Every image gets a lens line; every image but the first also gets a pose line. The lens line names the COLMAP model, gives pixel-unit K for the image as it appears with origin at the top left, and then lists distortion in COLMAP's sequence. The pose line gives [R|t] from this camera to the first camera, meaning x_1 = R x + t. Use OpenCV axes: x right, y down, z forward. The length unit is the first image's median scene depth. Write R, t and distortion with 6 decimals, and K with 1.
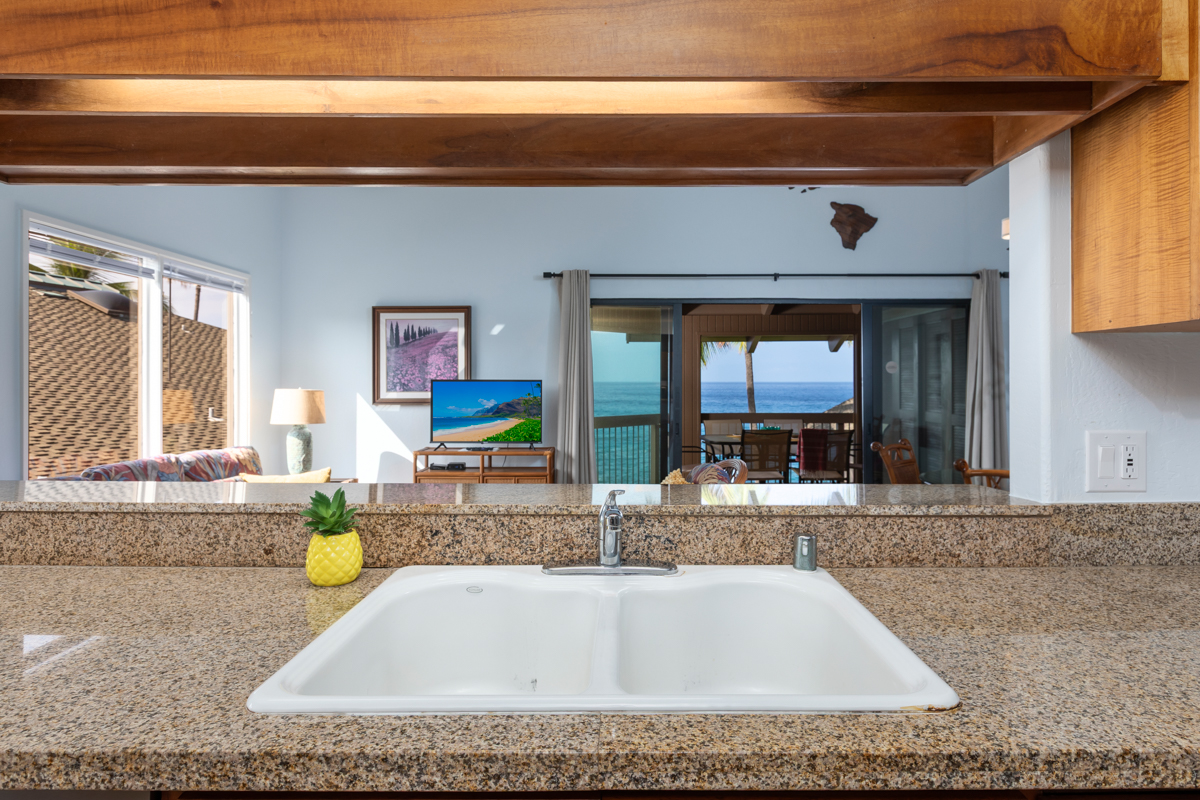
lens RADIAL K [[659.6, 0, 629.4], [0, 659.6, 368.2], [0, 0, 1]] dist [0.001304, -0.002909]
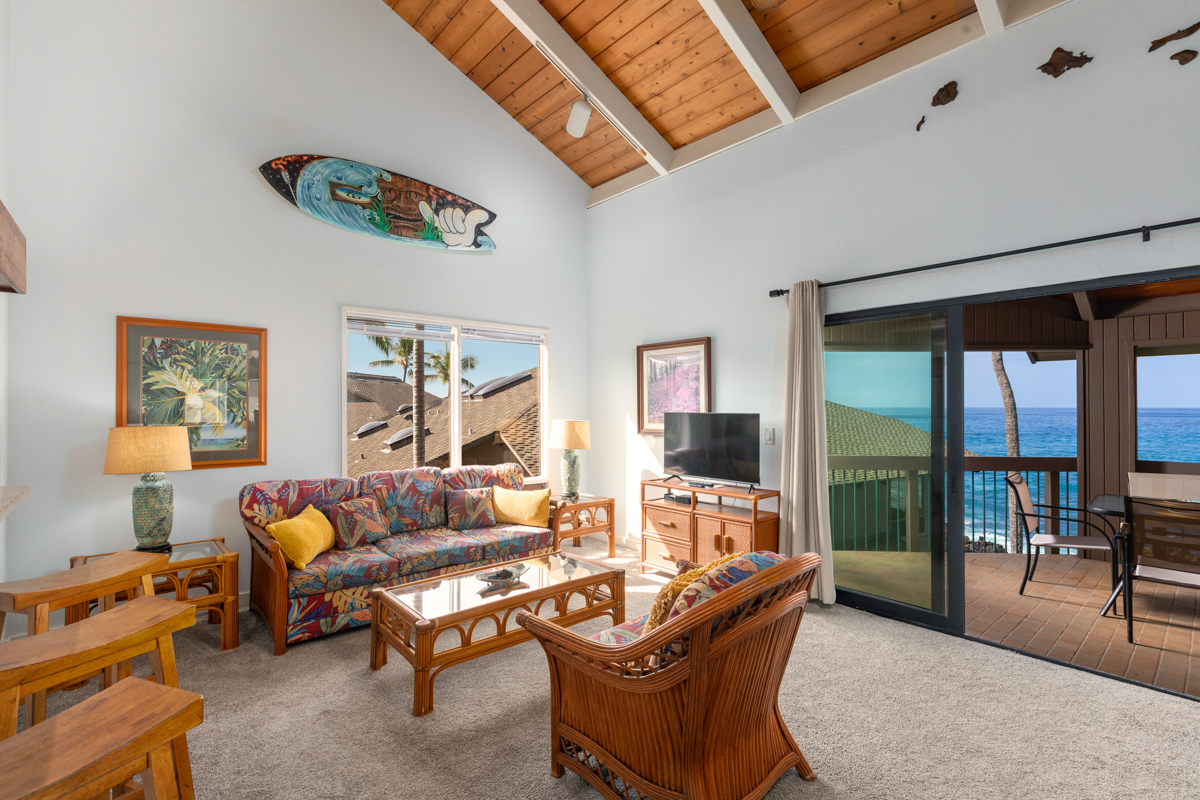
lens RADIAL K [[544.6, 0, 603.8], [0, 544.6, 404.1], [0, 0, 1]] dist [-0.011460, -0.000809]
pose [[0.656248, -0.004872, -0.754529, 0.359165], [0.015647, 0.999852, 0.007152, -0.003759], [0.754383, -0.016500, 0.656227, 0.471106]]
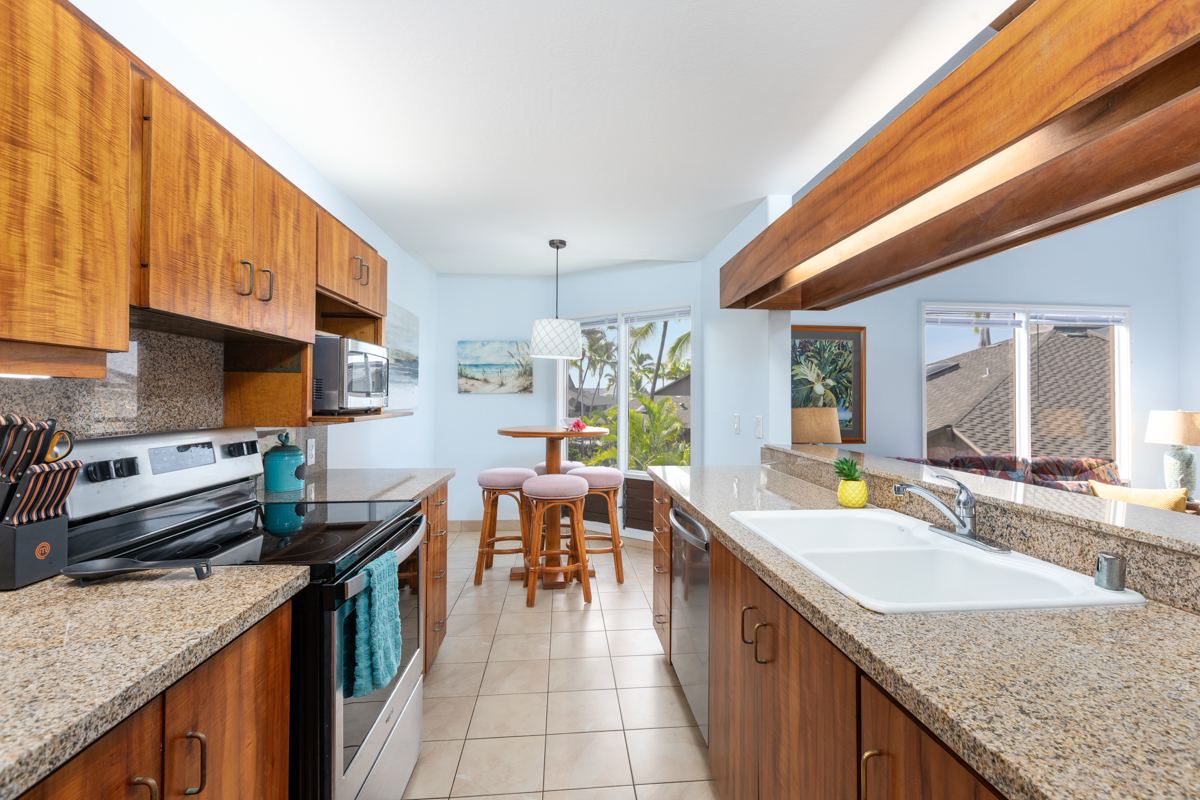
lens RADIAL K [[544.6, 0, 606.4], [0, 544.6, 394.7], [0, 0, 1]] dist [-0.011460, -0.000809]
pose [[0.074631, -0.008342, -0.997176, 0.324845], [0.012601, 0.999893, -0.007422, 0.001735], [0.997132, -0.012012, 0.074728, 0.055190]]
